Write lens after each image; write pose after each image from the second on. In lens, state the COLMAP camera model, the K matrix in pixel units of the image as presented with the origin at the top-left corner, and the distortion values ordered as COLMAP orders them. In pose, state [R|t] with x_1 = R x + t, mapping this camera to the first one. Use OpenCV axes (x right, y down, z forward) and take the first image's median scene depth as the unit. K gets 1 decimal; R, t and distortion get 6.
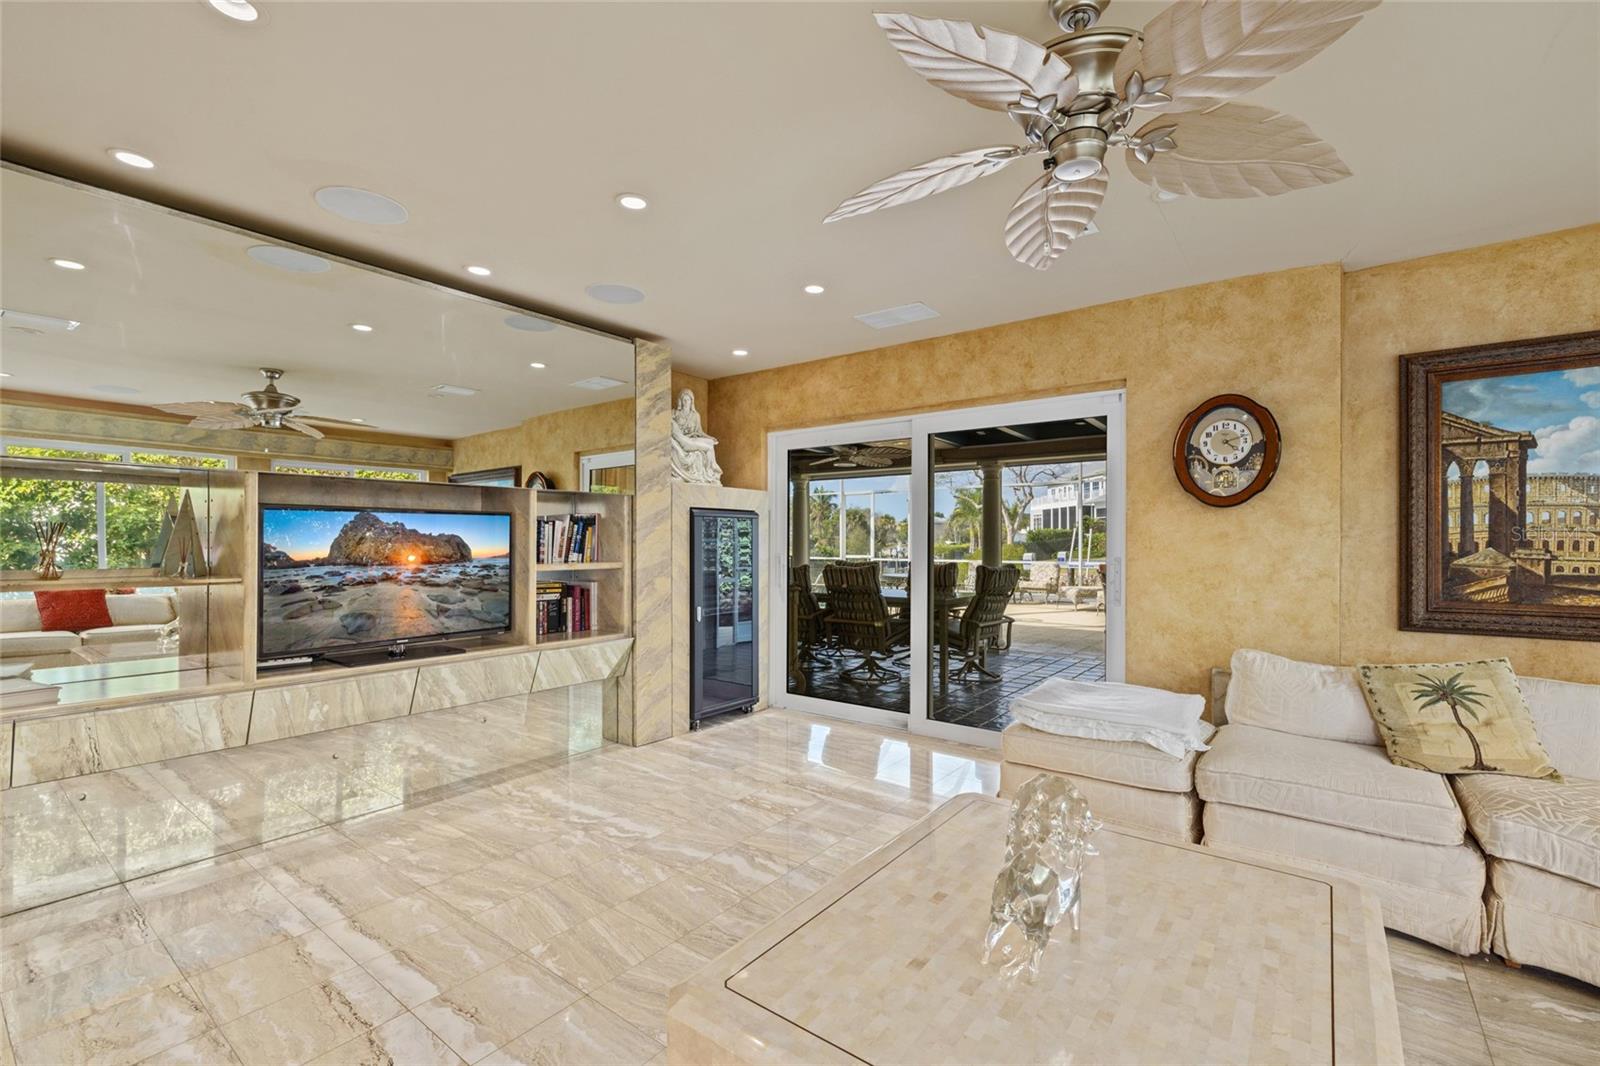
lens RADIAL K [[689.3, 0, 820.2], [0, 689.3, 533.8], [0, 0, 1]] dist [-0.001078, -0.000158]
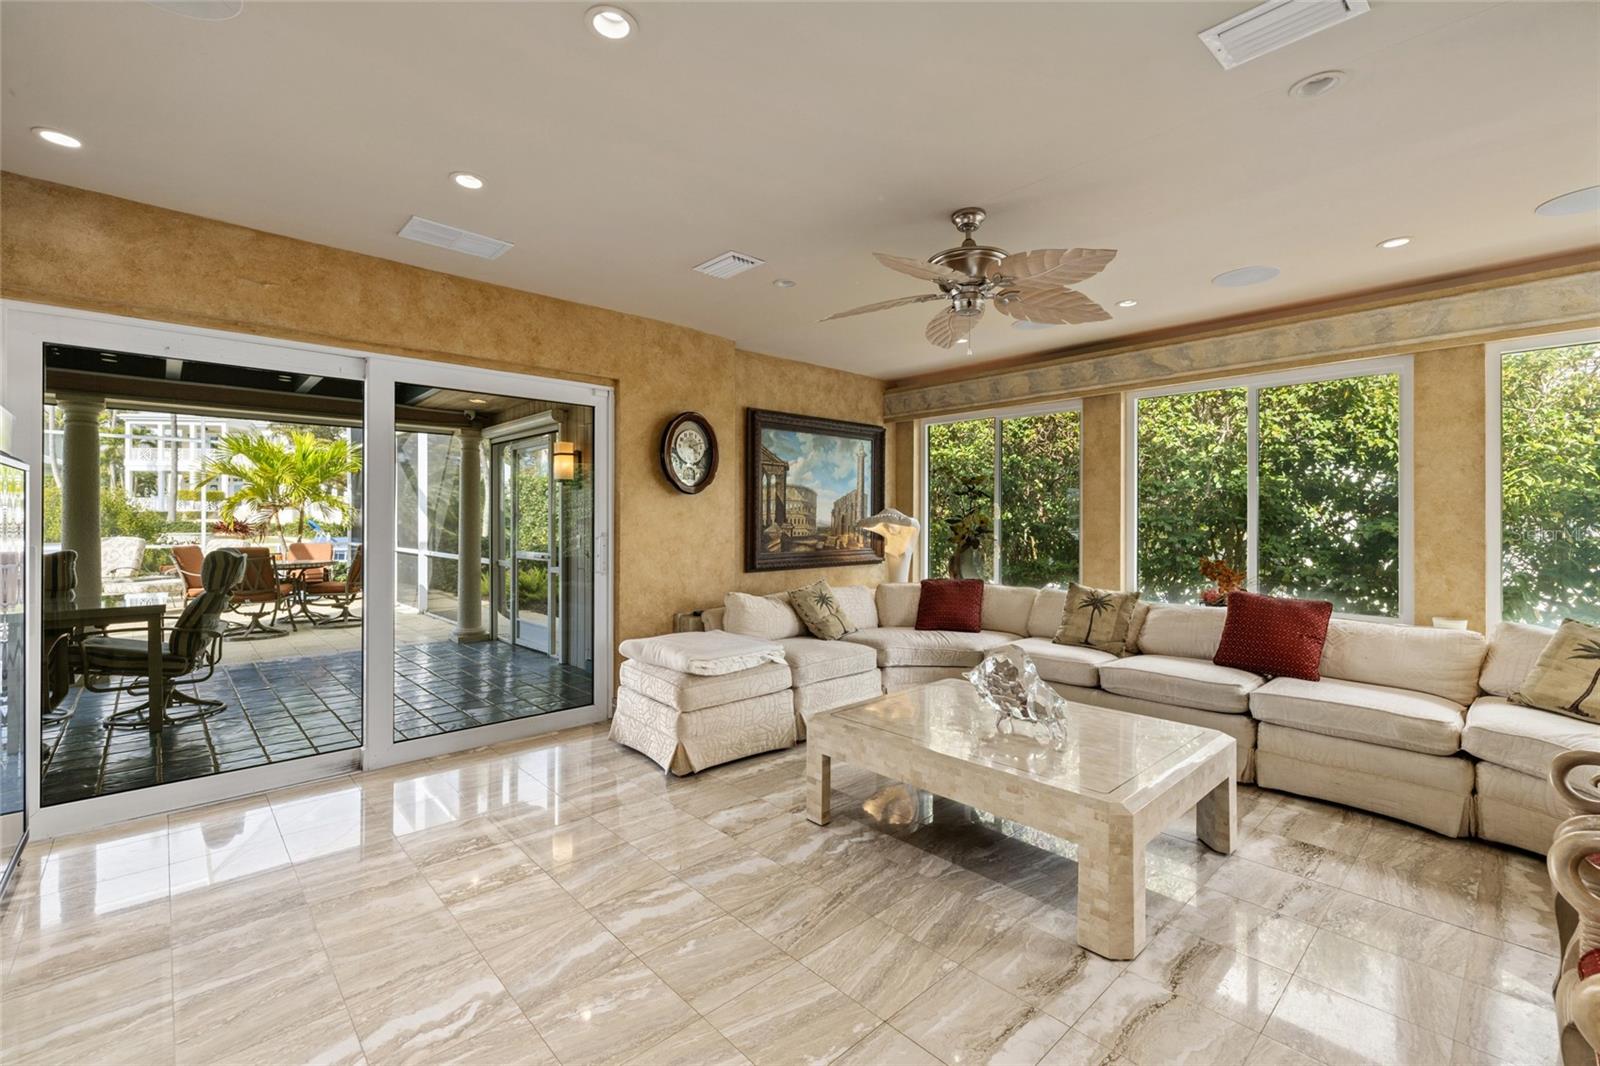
lens RADIAL K [[682.3, 0, 792.4], [0, 682.3, 513.9], [0, 0, 1]] dist [-0.000599, -0.000151]
pose [[0.187336, 0.006753, 0.982273, -0.702906], [-0.012765, 0.999909, -0.004439, 0.004338], [-0.982213, -0.011707, 0.187405, 0.541040]]
